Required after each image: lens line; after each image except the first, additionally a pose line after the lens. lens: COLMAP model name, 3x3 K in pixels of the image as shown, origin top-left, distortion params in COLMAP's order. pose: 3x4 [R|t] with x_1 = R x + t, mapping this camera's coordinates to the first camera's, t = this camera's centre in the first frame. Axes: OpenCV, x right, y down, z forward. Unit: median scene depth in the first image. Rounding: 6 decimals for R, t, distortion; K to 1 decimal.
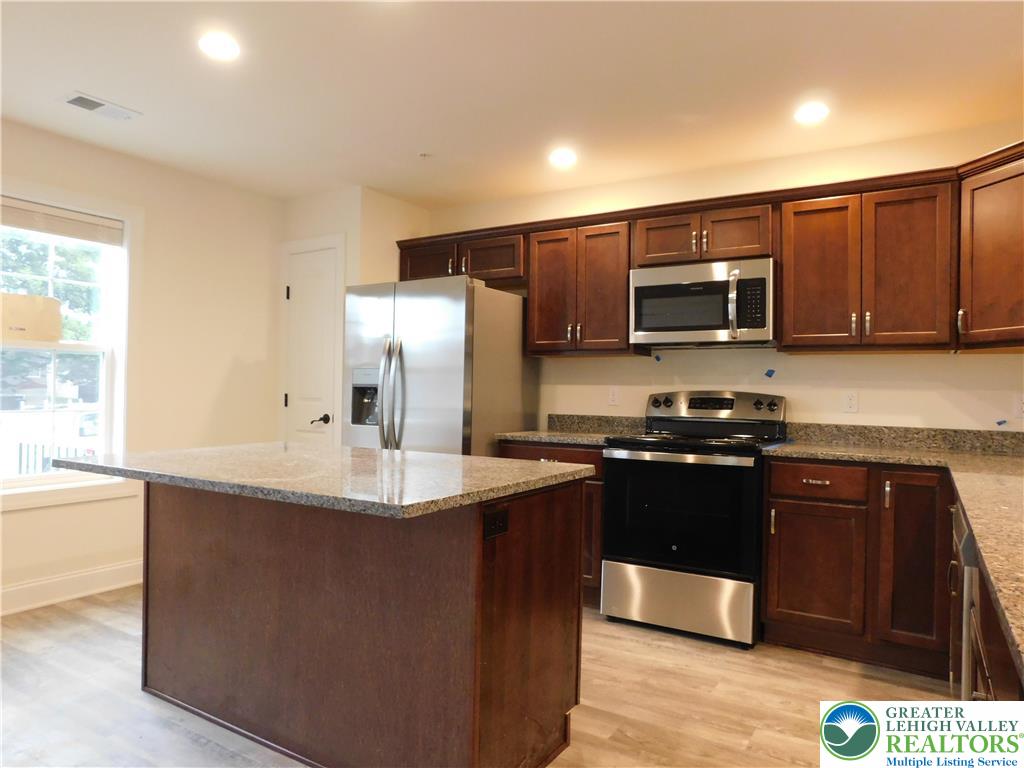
lens RADIAL K [[682.2, 0, 512.0], [0, 682.2, 384.0], [0, 0, 1]] dist [-0.065093, 0.056422]
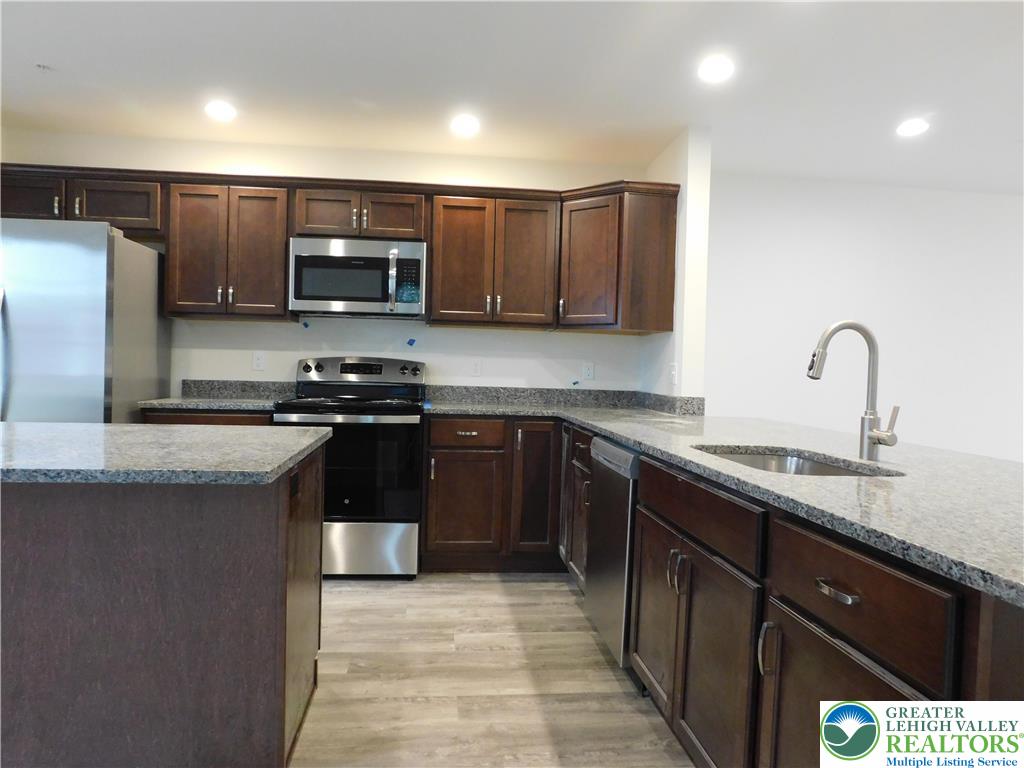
lens RADIAL K [[682.2, 0, 512.0], [0, 682.2, 384.0], [0, 0, 1]] dist [-0.065093, 0.056422]
pose [[0.782294, -0.013460, 0.622764, -0.221031], [-0.019980, 0.998710, 0.046684, -0.002858], [-0.622588, -0.048964, 0.781016, -0.007815]]
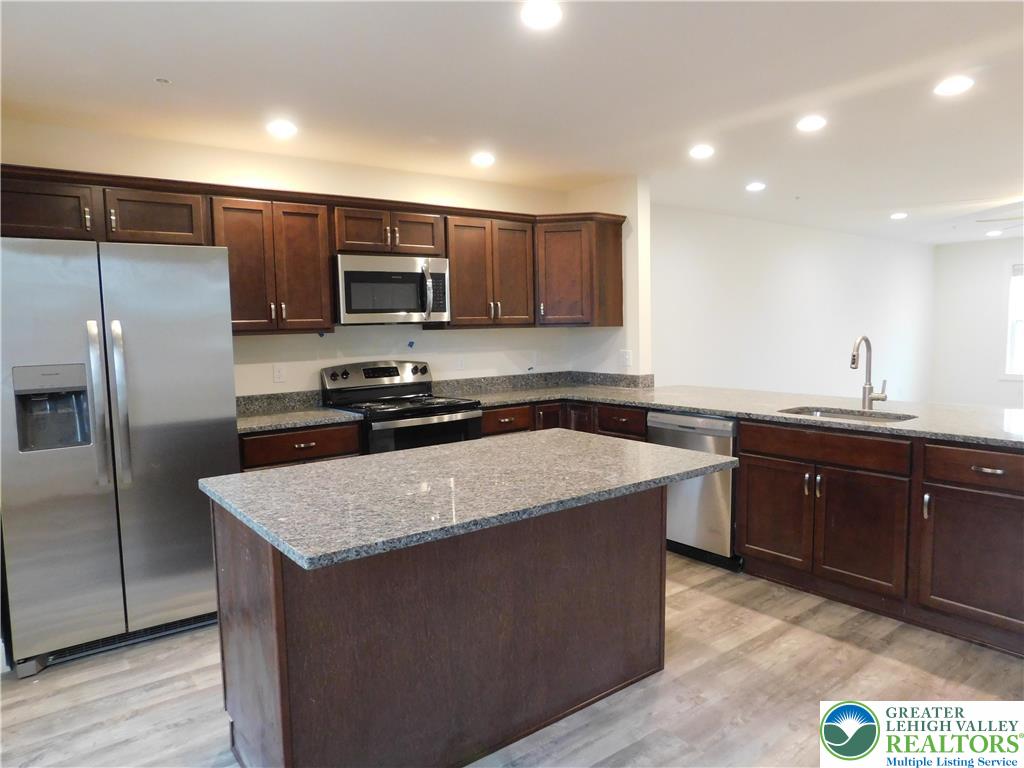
lens RADIAL K [[682.2, 0, 512.0], [0, 682.2, 384.0], [0, 0, 1]] dist [-0.065093, 0.056422]
pose [[0.353122, -0.106664, 0.929477, -0.815596], [0.018844, 0.994089, 0.106920, -0.081822], [-0.935387, -0.020241, 0.353045, 0.405679]]
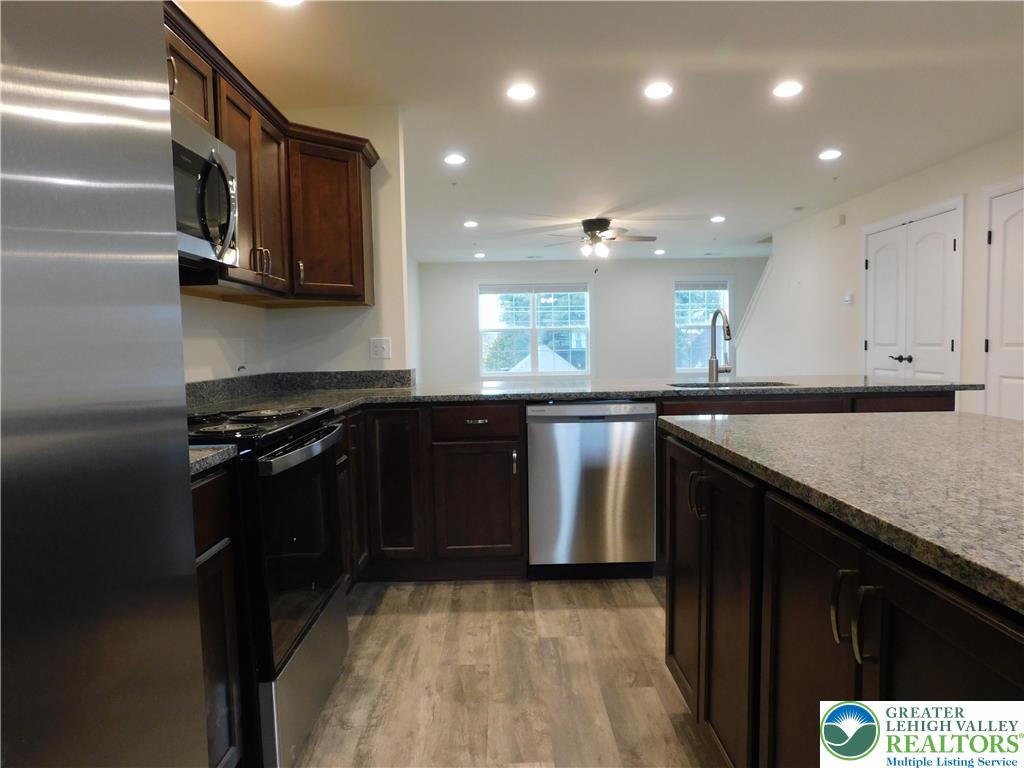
lens RADIAL K [[682.2, 0, 512.0], [0, 682.2, 384.0], [0, 0, 1]] dist [-0.065093, 0.056422]
pose [[-0.543785, -0.058124, 0.837210, -0.368945], [0.003525, 0.997432, 0.071537, 0.006805], [-0.839217, 0.041851, -0.542183, 1.131583]]
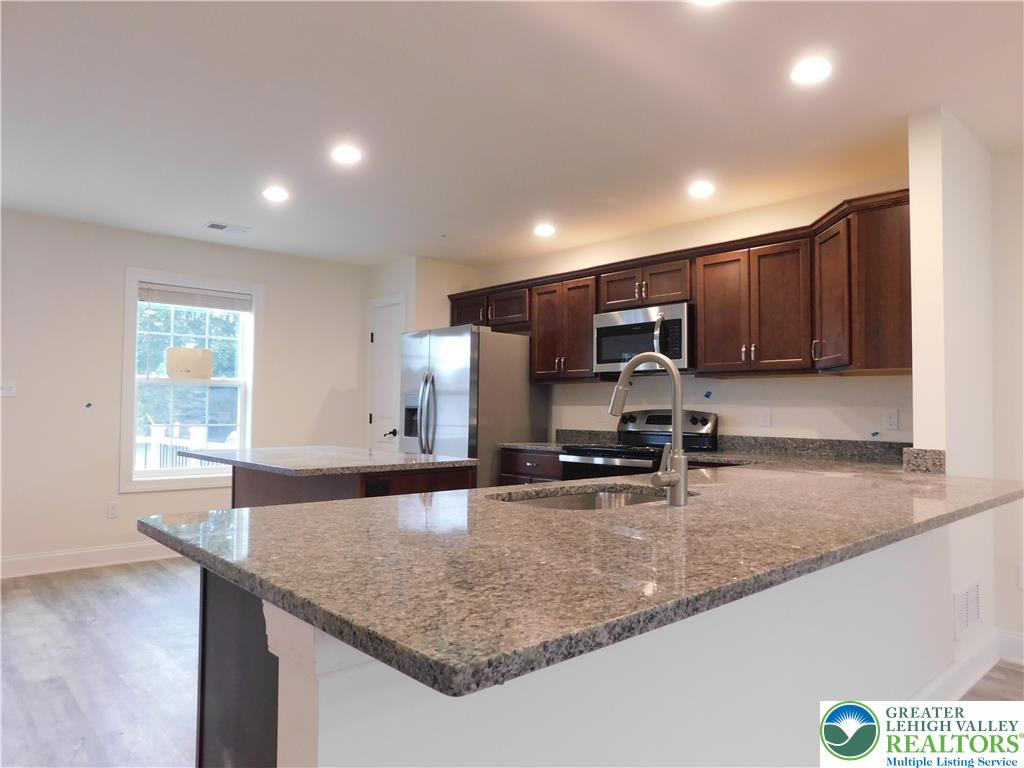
lens RADIAL K [[682.2, 0, 512.0], [0, 682.2, 384.0], [0, 0, 1]] dist [-0.065093, 0.056422]
pose [[0.963385, -0.016584, -0.267610, 0.403075], [0.007800, 0.999396, -0.033855, 0.004252], [0.268010, 0.030528, 0.962932, -0.288388]]
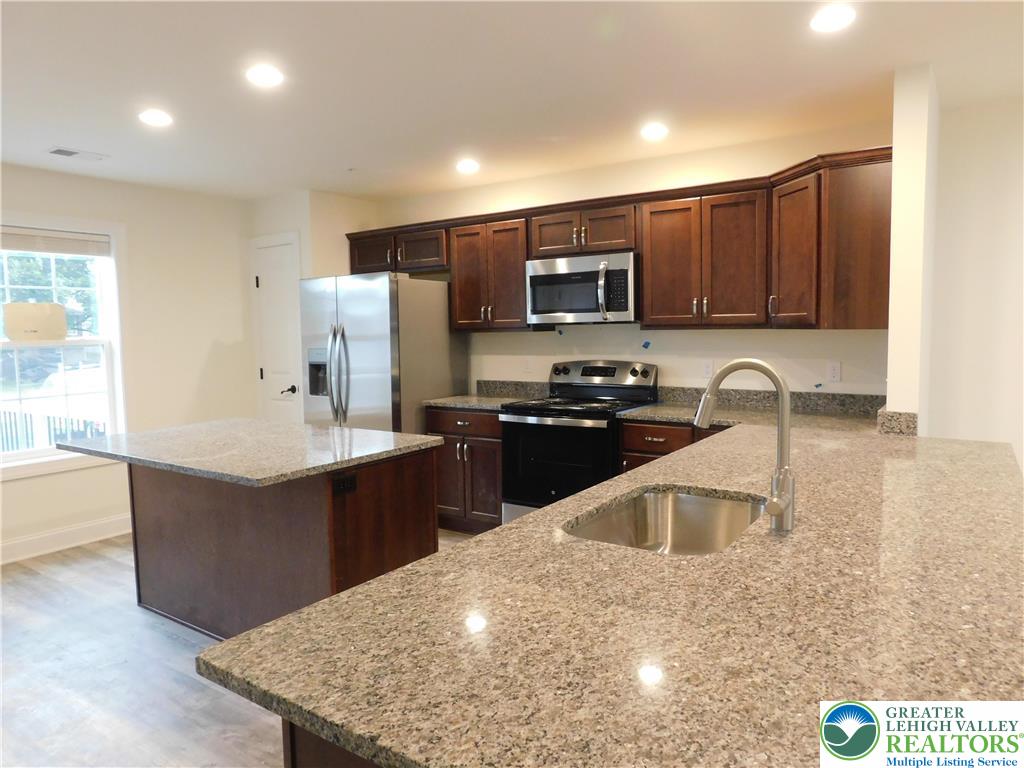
lens RADIAL K [[682.2, 0, 512.0], [0, 682.2, 384.0], [0, 0, 1]] dist [-0.065093, 0.056422]
pose [[0.998434, -0.030728, -0.046746, 0.219115], [0.034864, 0.995296, 0.090389, -0.069347], [0.043748, -0.091877, 0.994809, -0.219585]]
